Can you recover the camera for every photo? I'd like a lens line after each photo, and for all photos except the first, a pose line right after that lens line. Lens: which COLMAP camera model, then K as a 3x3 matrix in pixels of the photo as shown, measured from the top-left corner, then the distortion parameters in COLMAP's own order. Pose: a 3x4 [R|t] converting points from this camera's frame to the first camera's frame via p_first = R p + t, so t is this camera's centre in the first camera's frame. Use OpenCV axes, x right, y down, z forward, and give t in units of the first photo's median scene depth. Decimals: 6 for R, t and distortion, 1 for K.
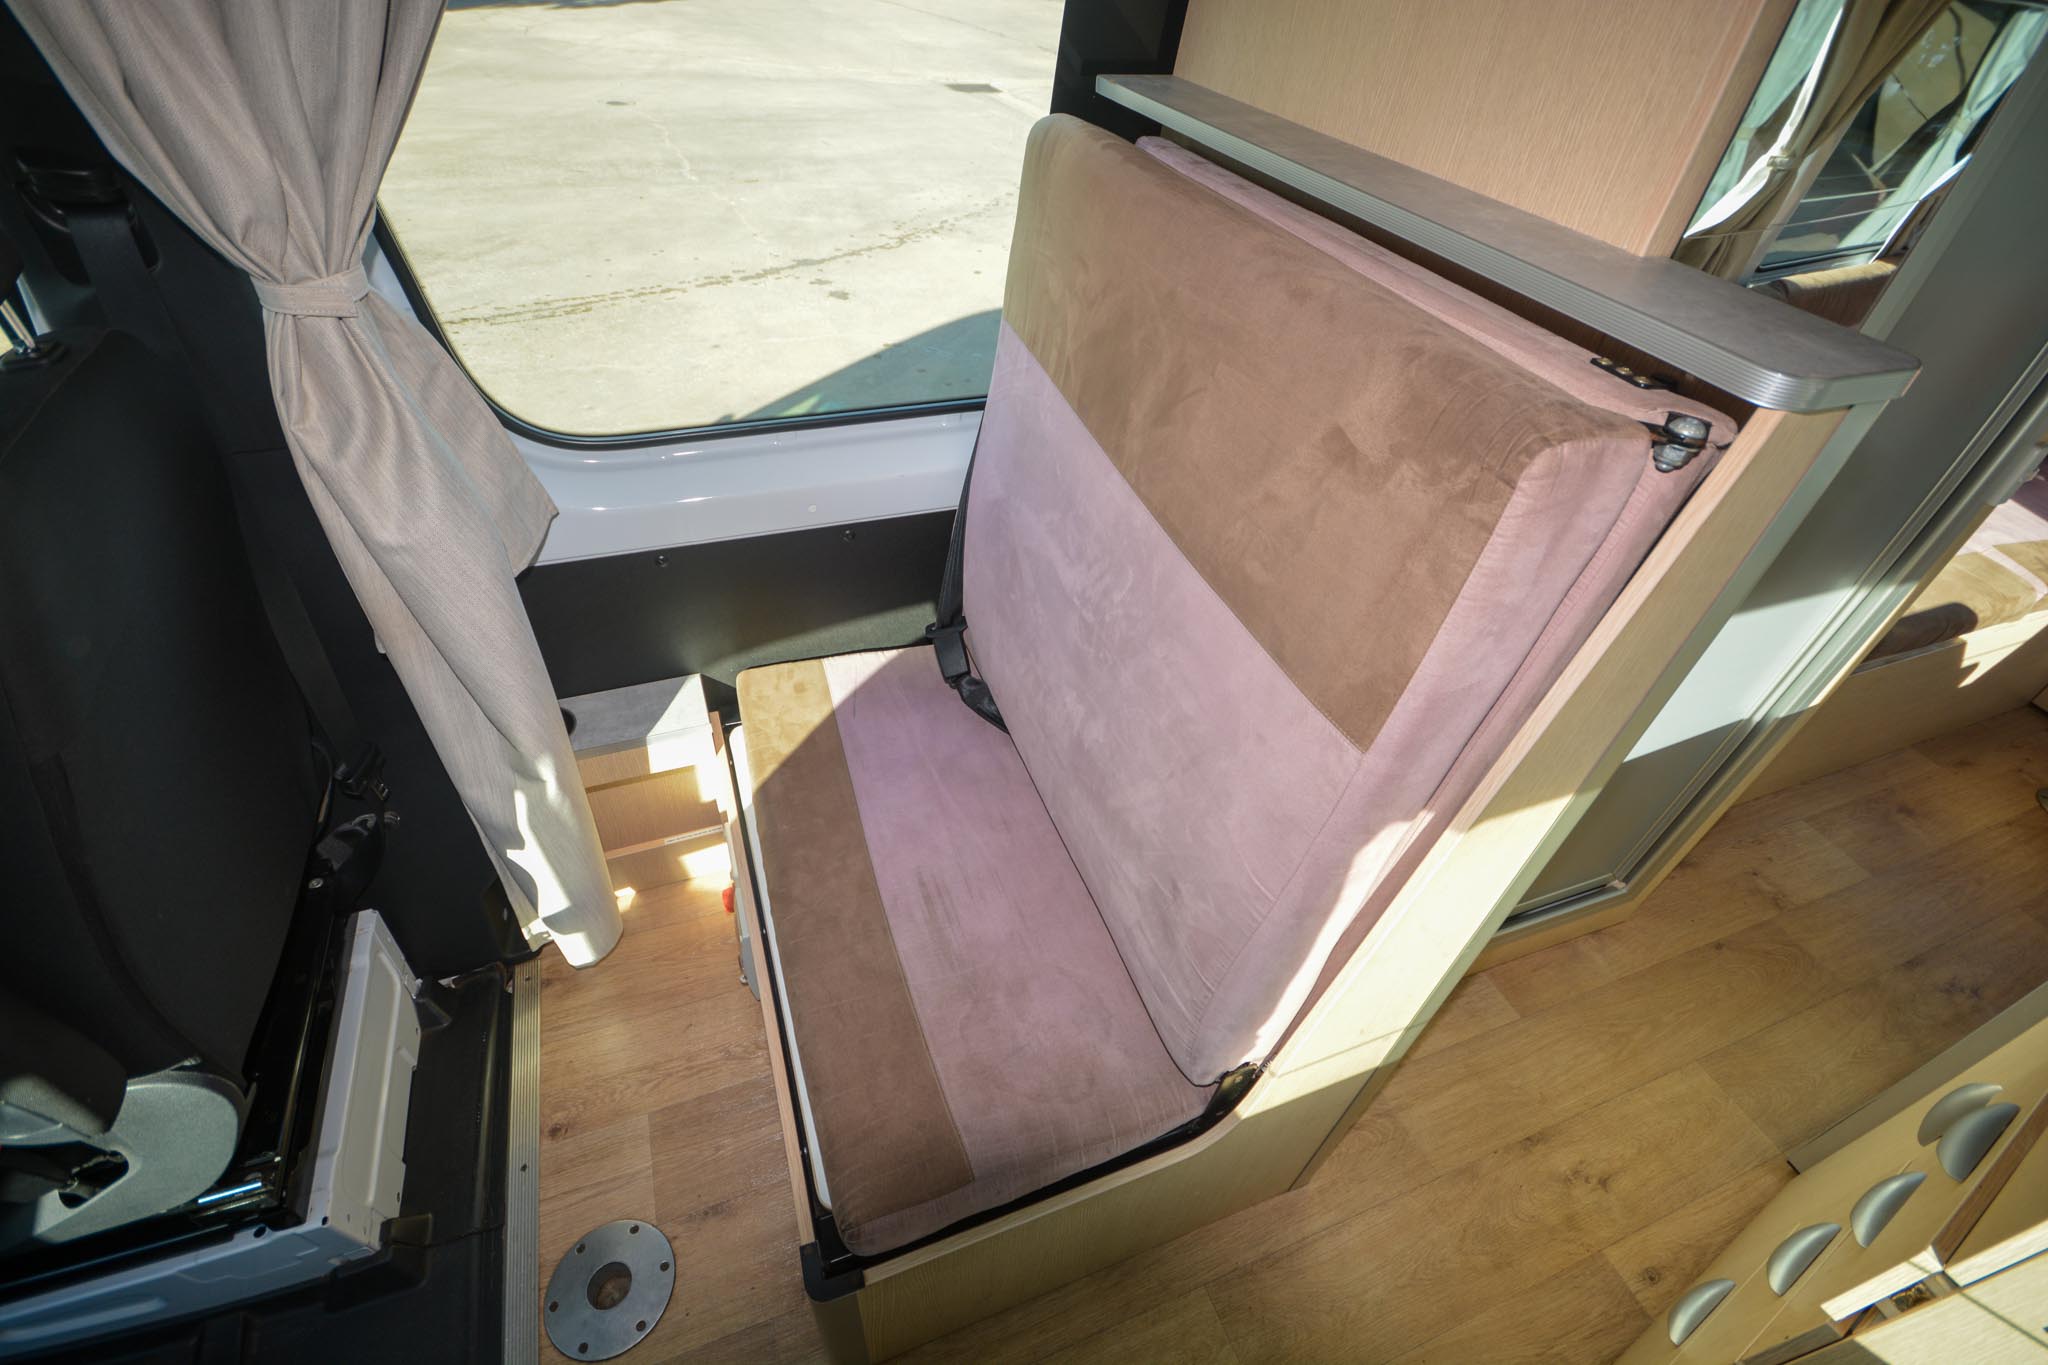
lens RADIAL K [[912.6, 0, 1024.0], [0, 912.6, 682.5], [0, 0, 1]] dist [0.002115, -0.008117]
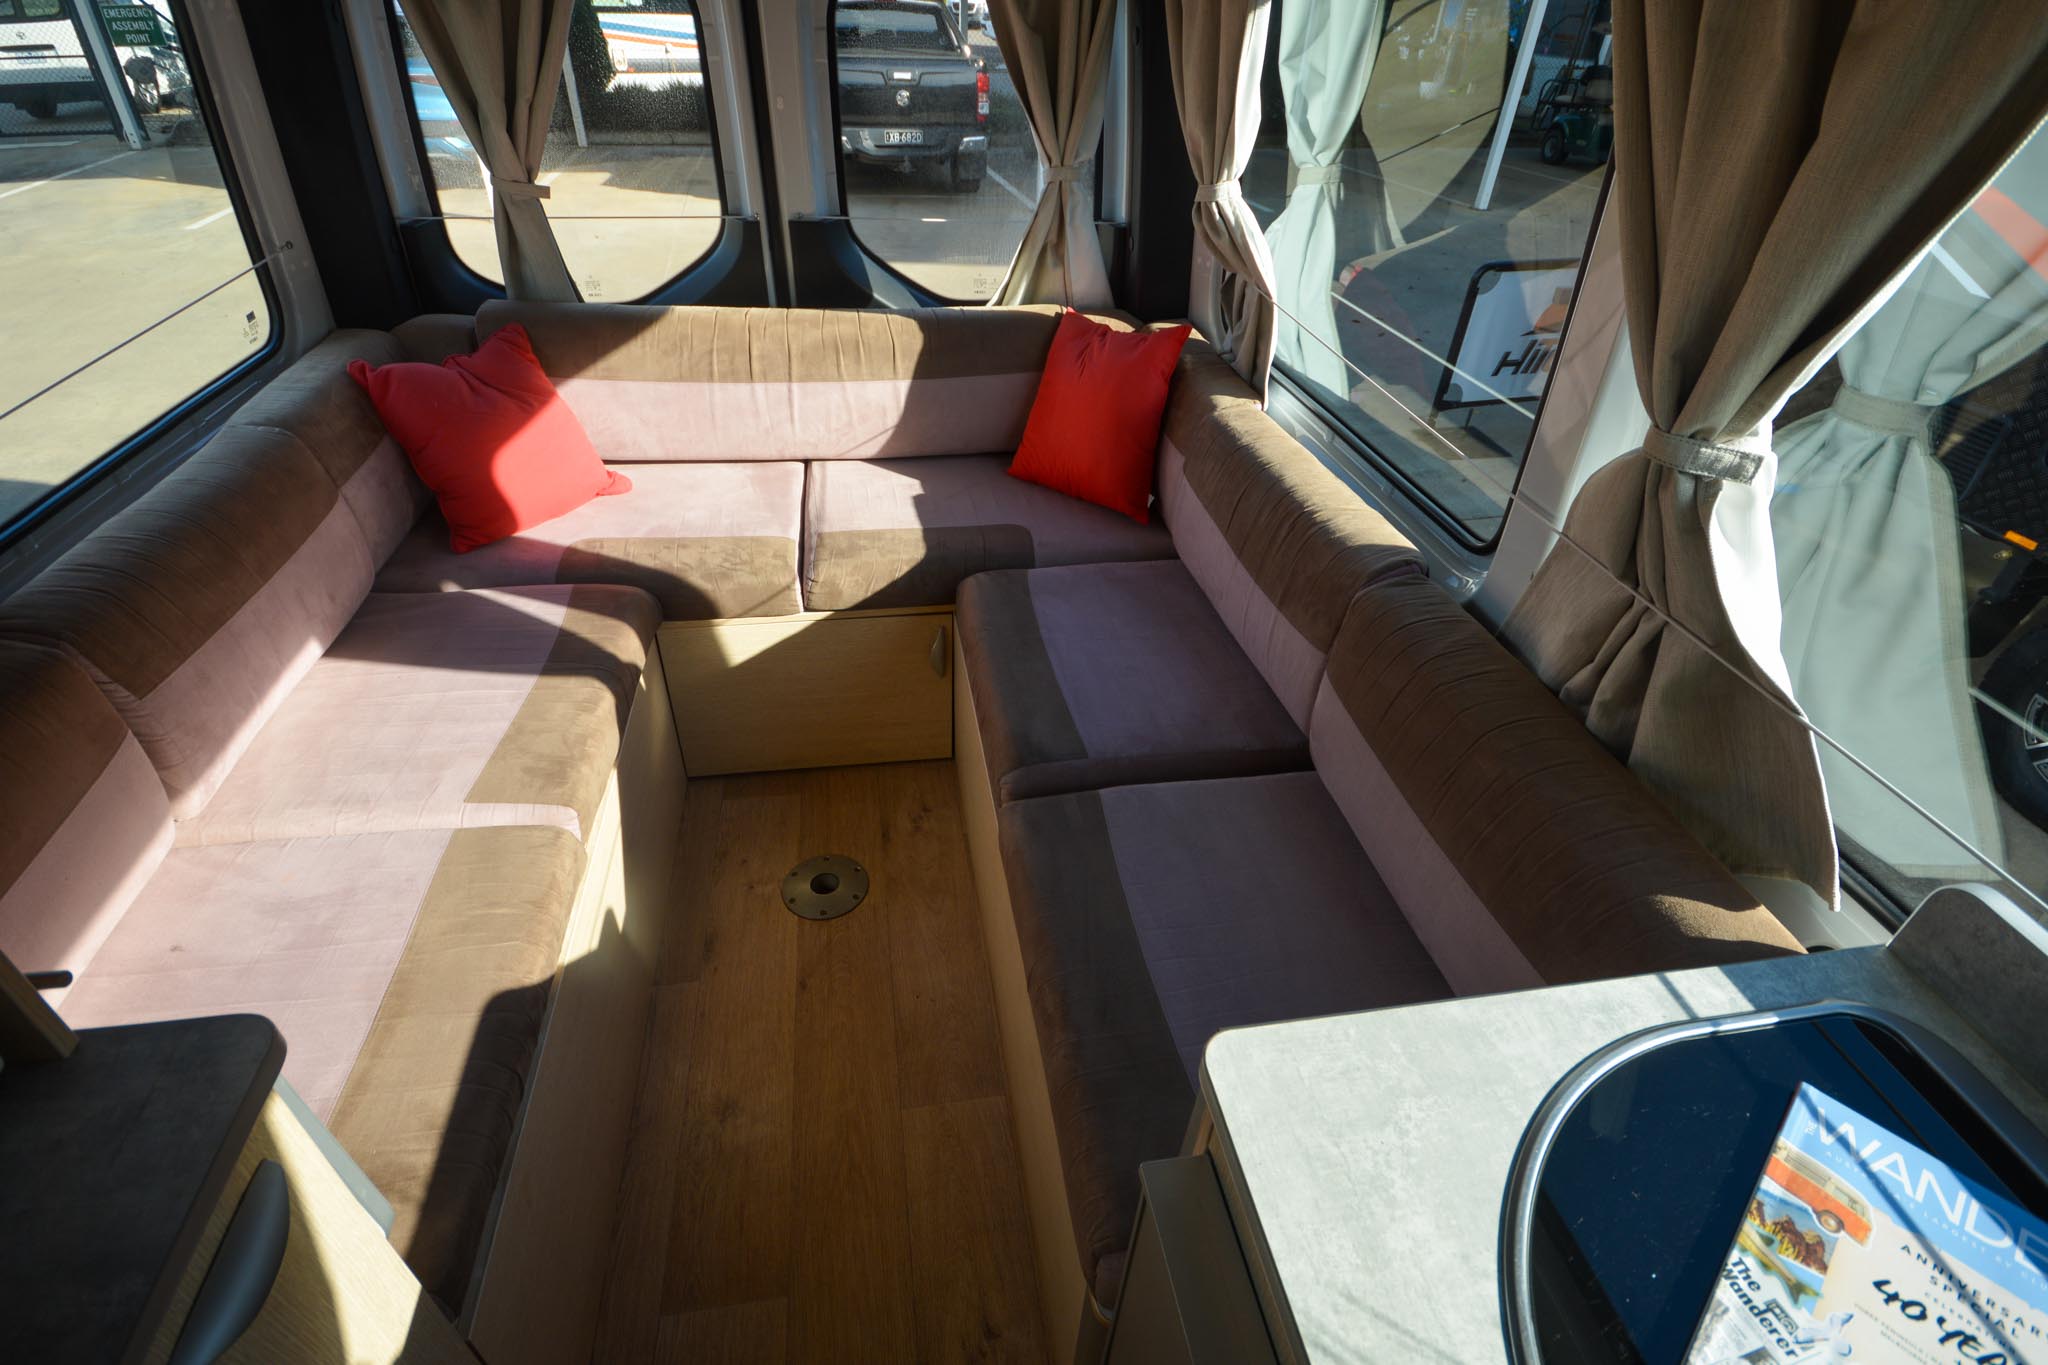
lens RADIAL K [[962.3, 0, 1019.1], [0, 962.3, 675.7], [0, 0, 1]] dist [0.000964, -0.000227]
pose [[0.205776, -0.629939, 0.748888, 0.819268], [0.636201, 0.667591, 0.386743, -0.250525], [-0.743575, 0.396861, 0.538142, 0.393540]]
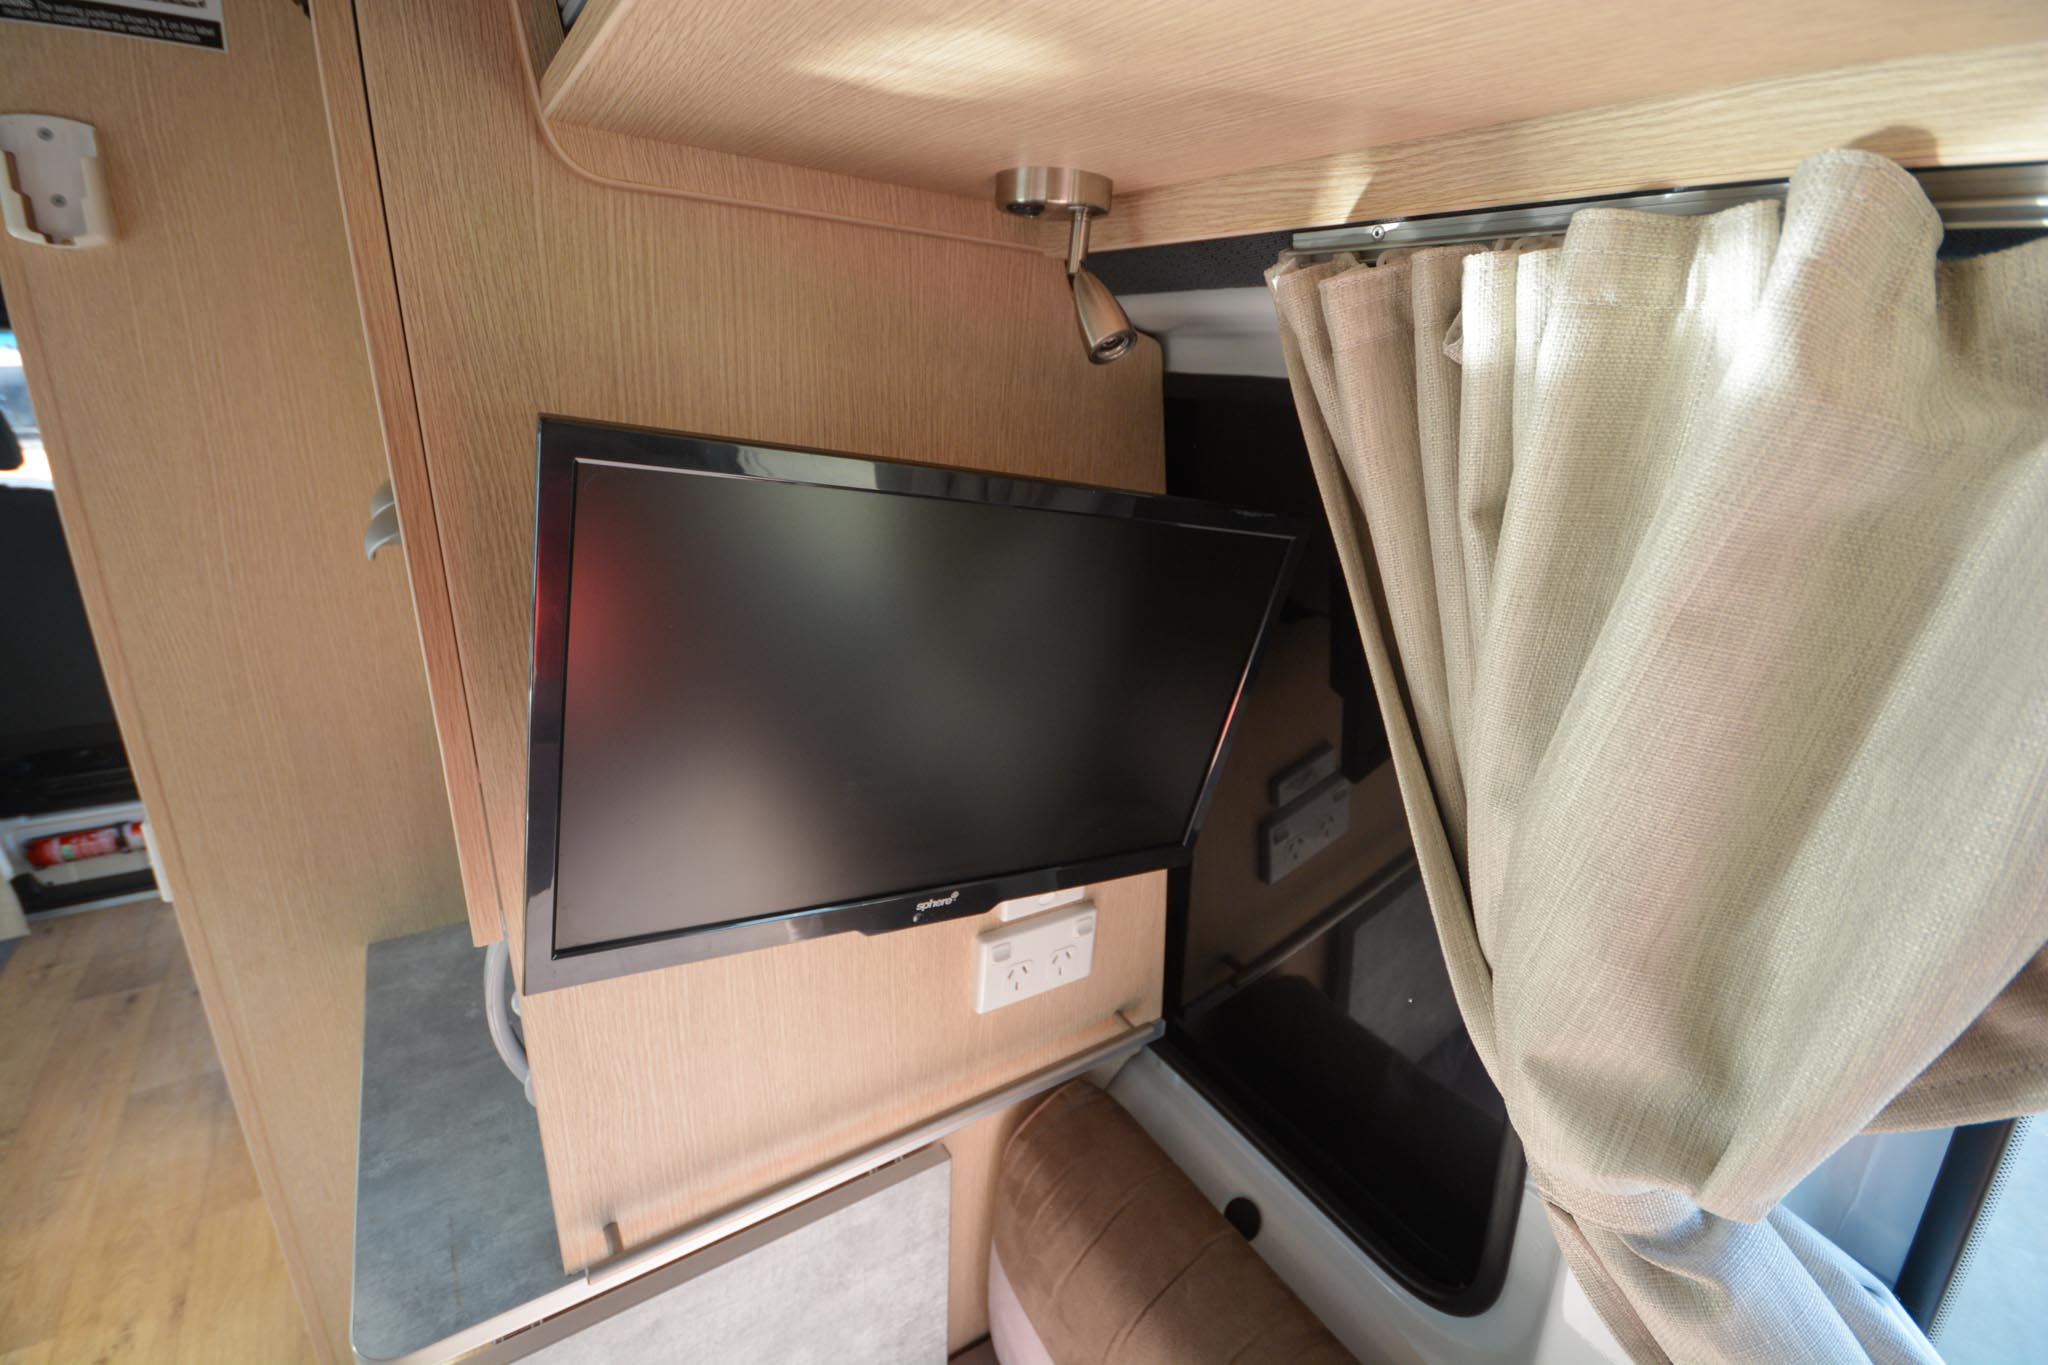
lens RADIAL K [[901.3, 0, 1023.9], [0, 901.3, 687.2], [0, 0, 1]] dist [0.002381, -0.012718]
pose [[0.218460, 0.267945, -0.938339, 1.233095], [-0.672516, 0.738096, 0.054192, -0.553620], [0.707105, 0.619209, 0.341442, 0.754951]]
